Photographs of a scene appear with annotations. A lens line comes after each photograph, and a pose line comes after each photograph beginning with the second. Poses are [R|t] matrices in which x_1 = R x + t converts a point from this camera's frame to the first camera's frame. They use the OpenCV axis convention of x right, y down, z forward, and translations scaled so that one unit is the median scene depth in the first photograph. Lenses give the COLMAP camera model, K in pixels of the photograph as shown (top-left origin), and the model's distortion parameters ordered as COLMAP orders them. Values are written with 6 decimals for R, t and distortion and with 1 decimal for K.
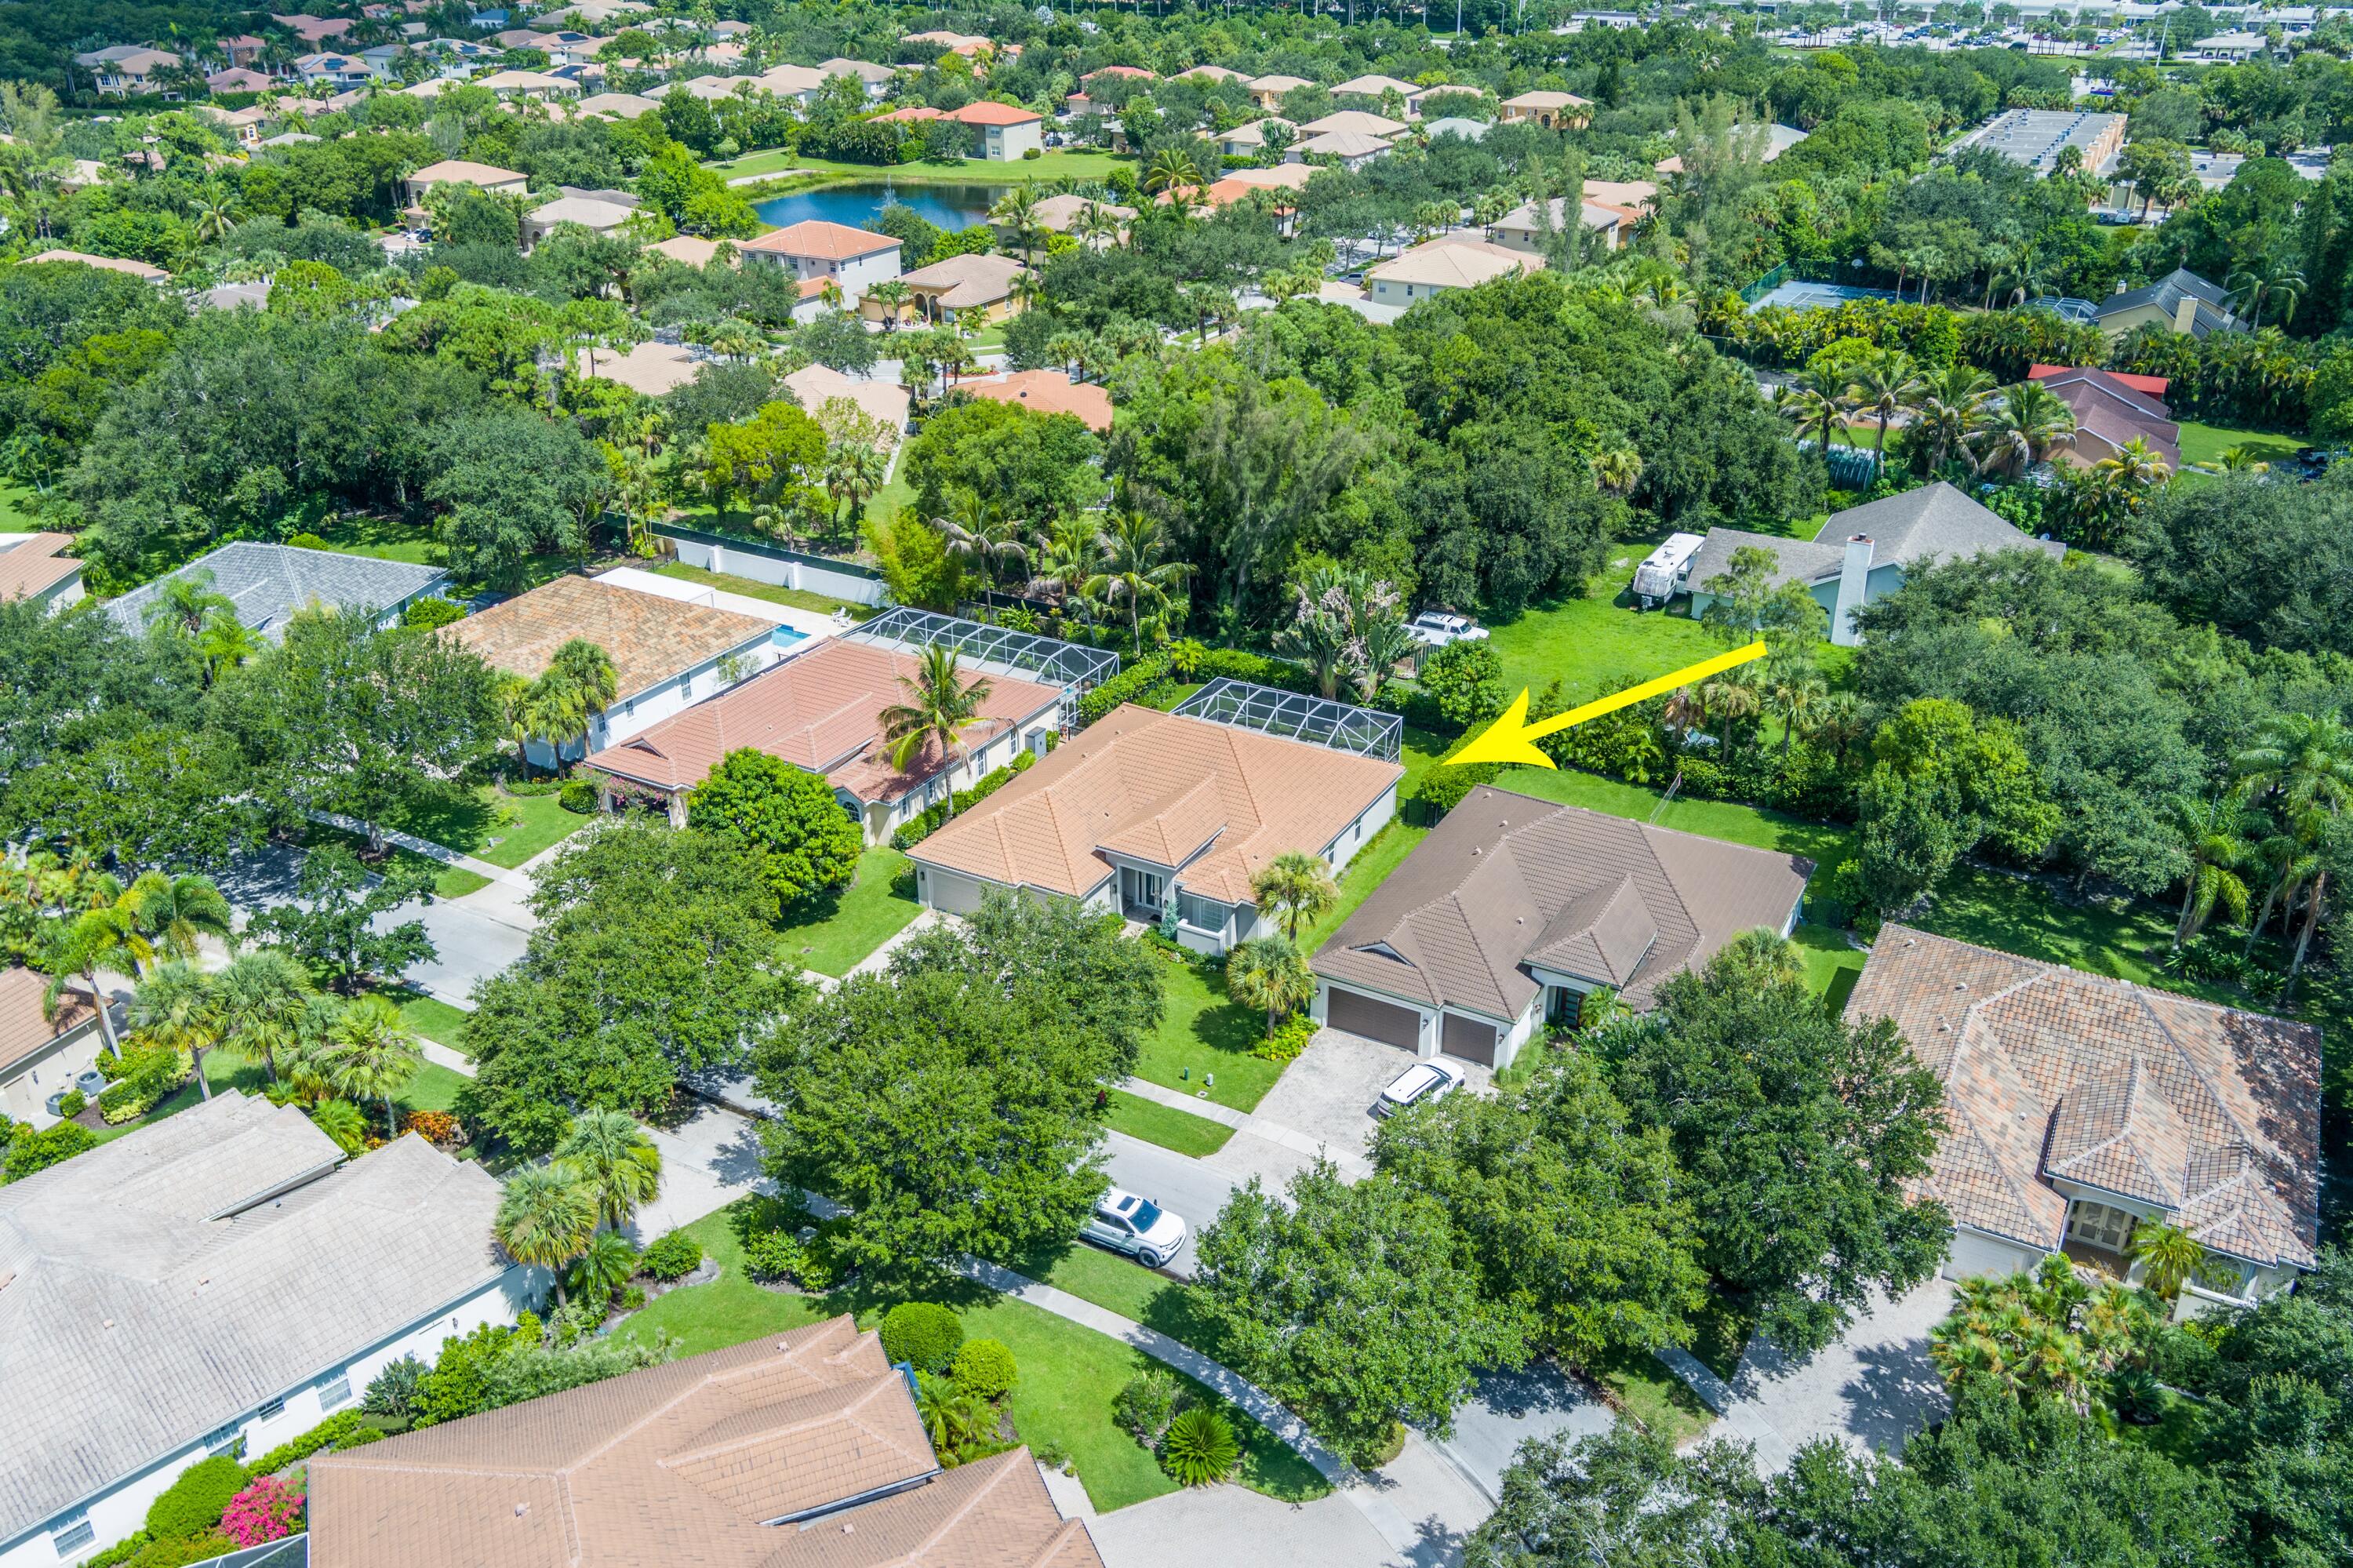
lens RADIAL K [[1880.2, 0, 1176.5], [0, 1880.2, 784.0], [0, 0, 1]] dist [-0.019227, 0.032171]
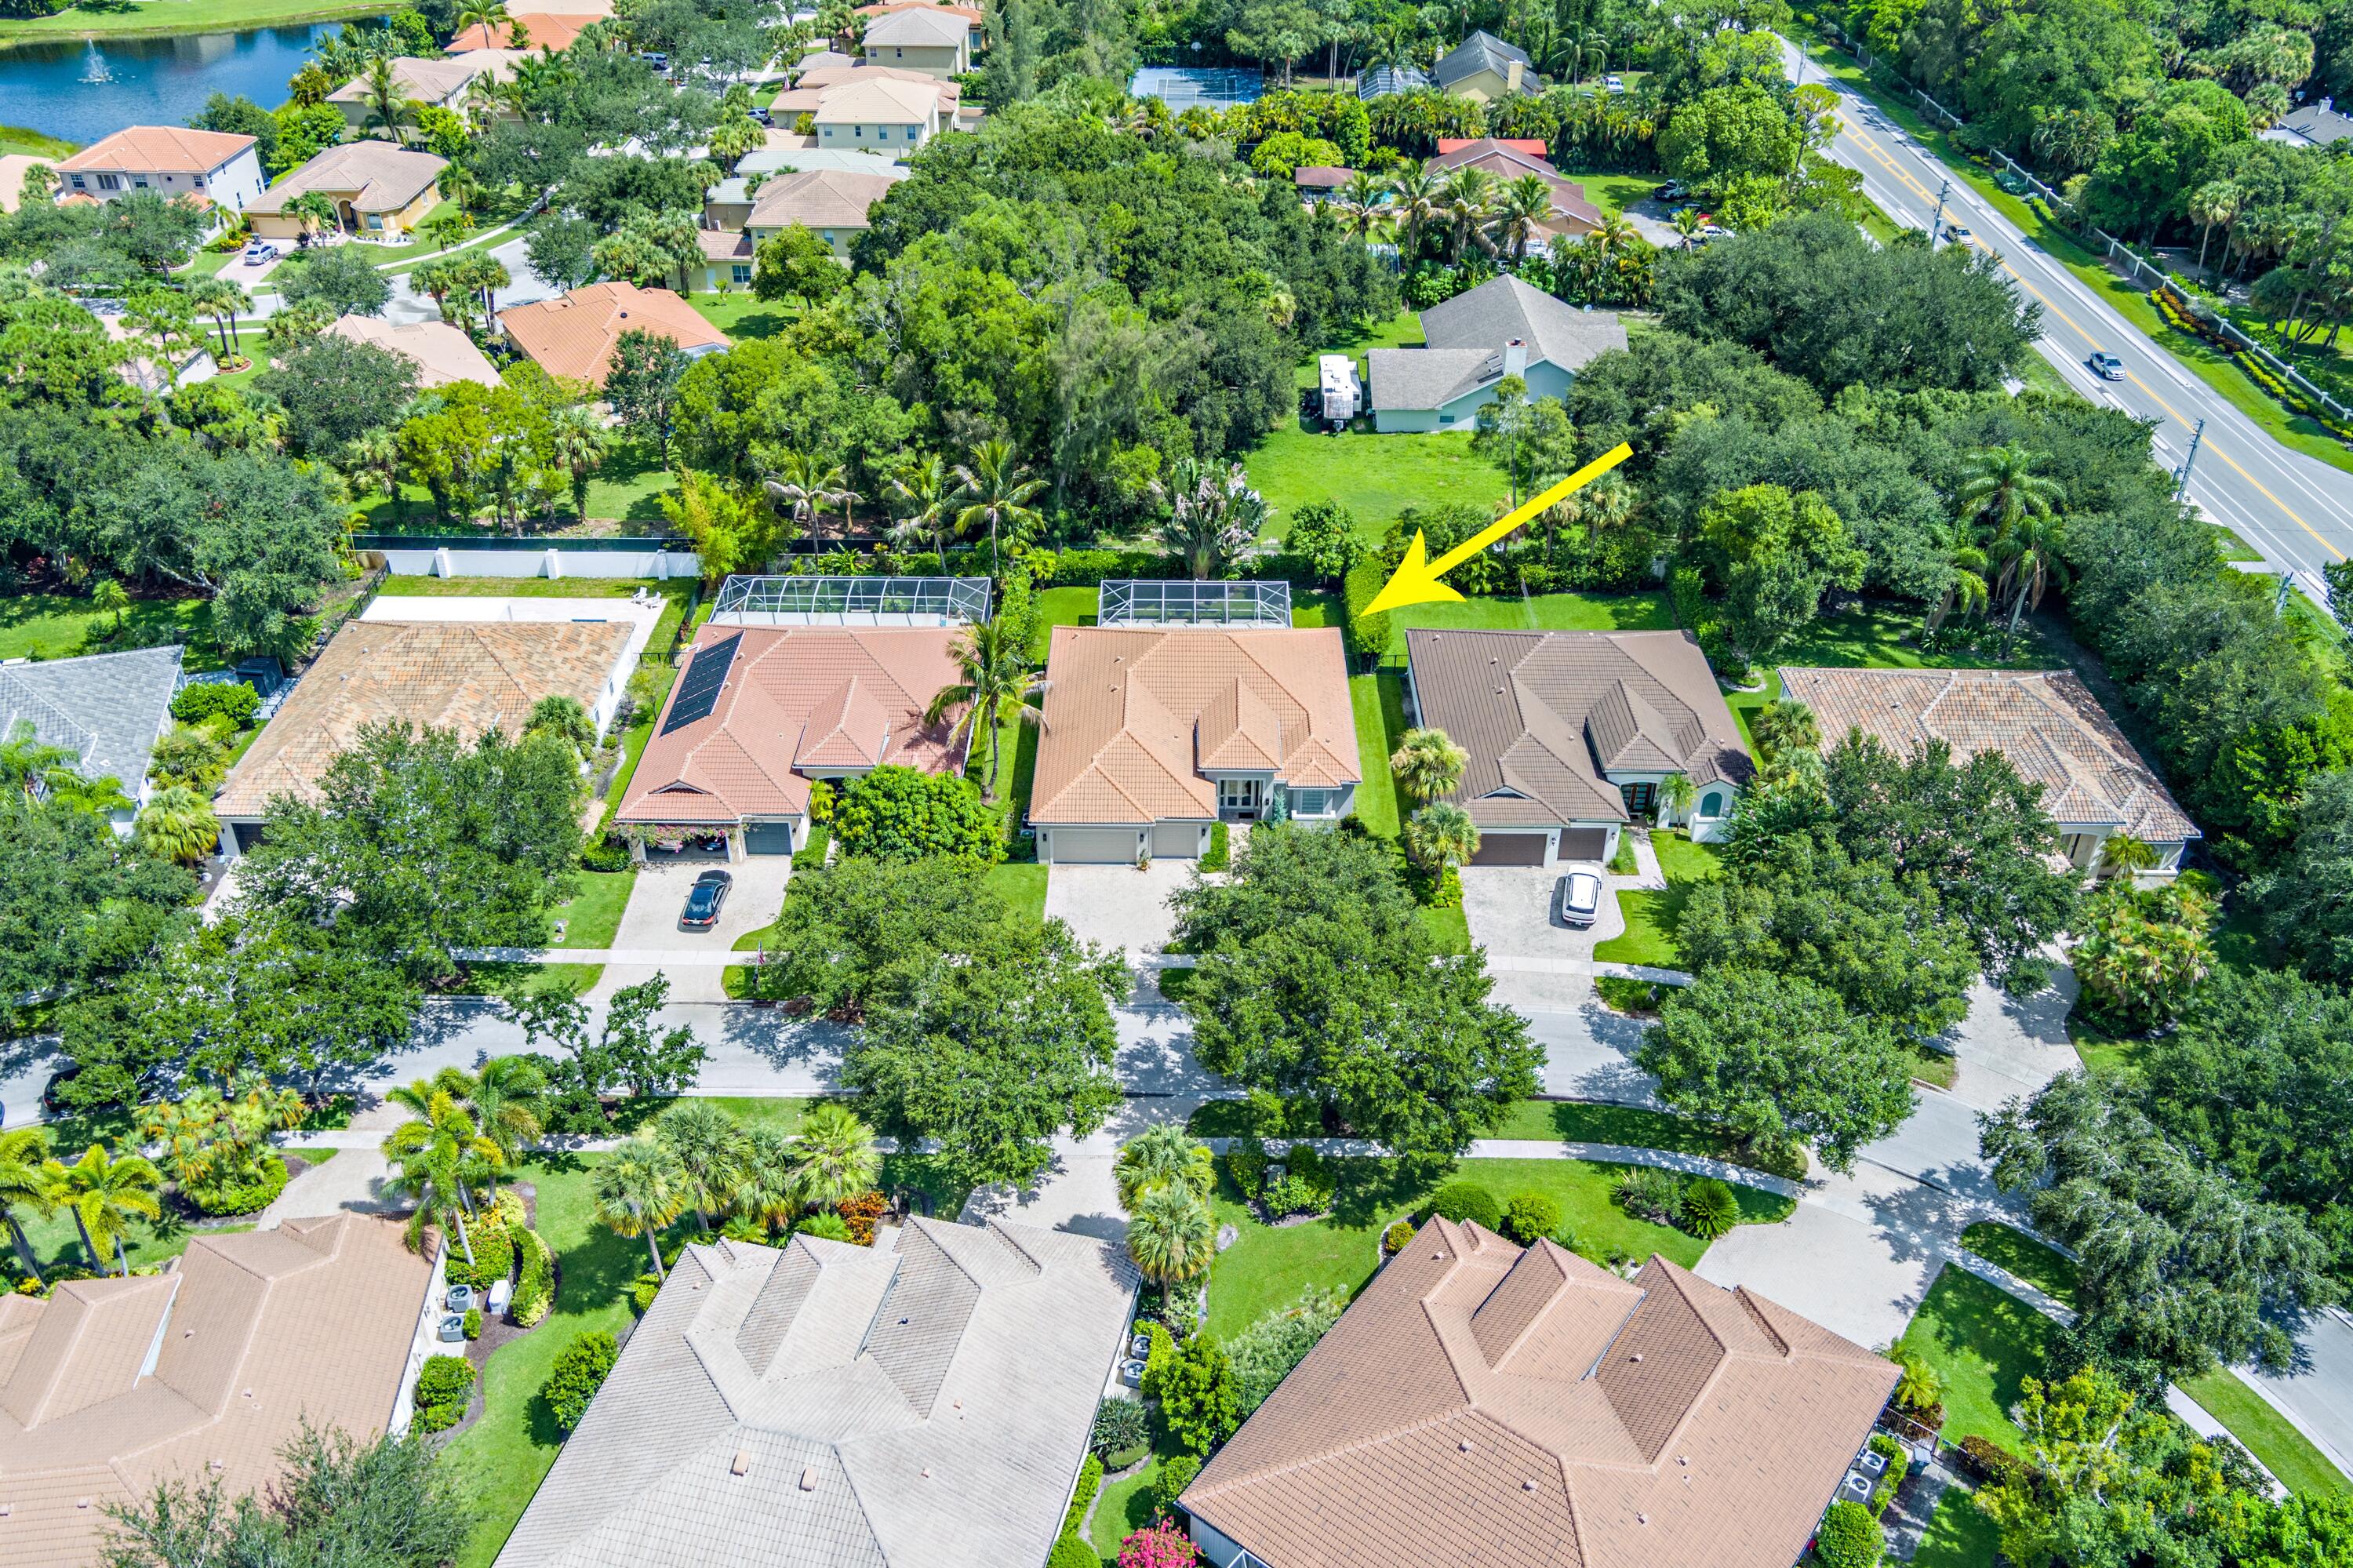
lens RADIAL K [[1880.2, 0, 1176.5], [0, 1880.2, 784.0], [0, 0, 1]] dist [-0.019227, 0.032171]
pose [[0.873203, -0.264981, 0.409026, -0.442470], [0.209124, 0.961803, 0.176644, -0.135563], [-0.440210, -0.068709, 0.895262, 0.015151]]
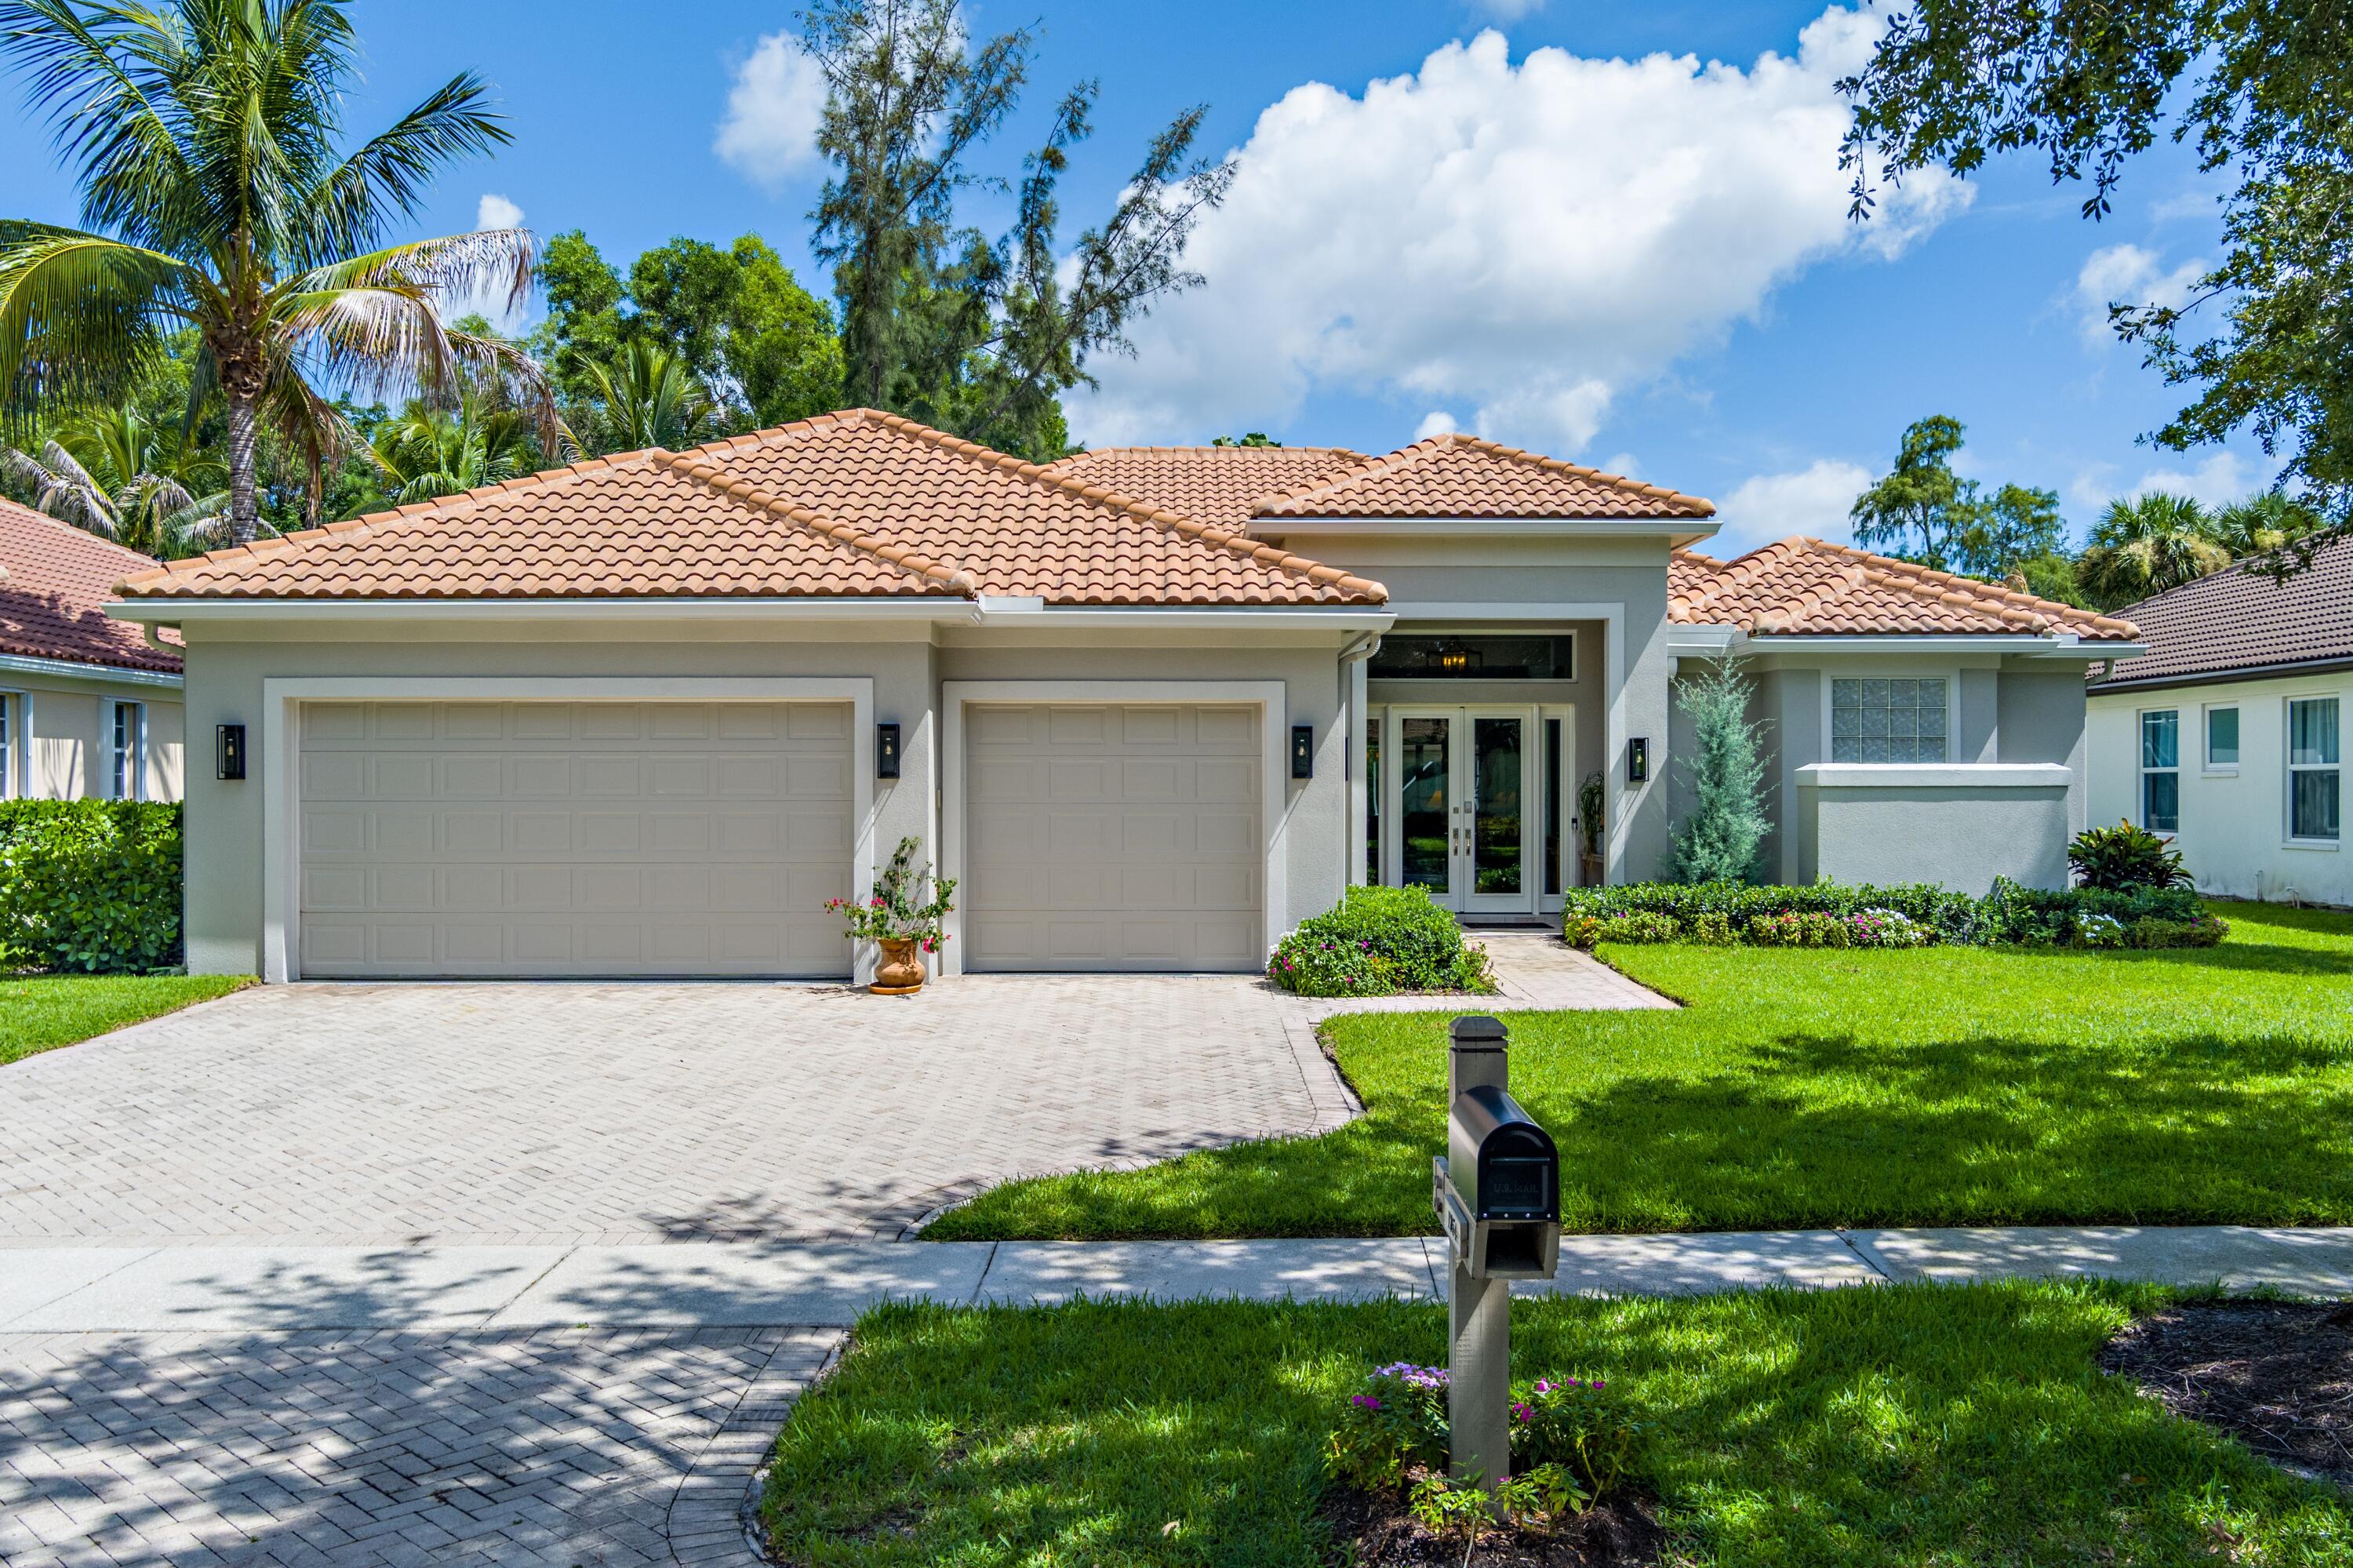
lens RADIAL K [[1880.2, 0, 1176.5], [0, 1880.2, 784.0], [0, 0, 1]] dist [-0.019227, 0.032171]
pose [[0.870755, 0.001616, 0.491714, -0.127683], [0.220057, 0.892984, -0.392625, 0.116405], [-0.439727, 0.450085, 0.777215, 0.751371]]
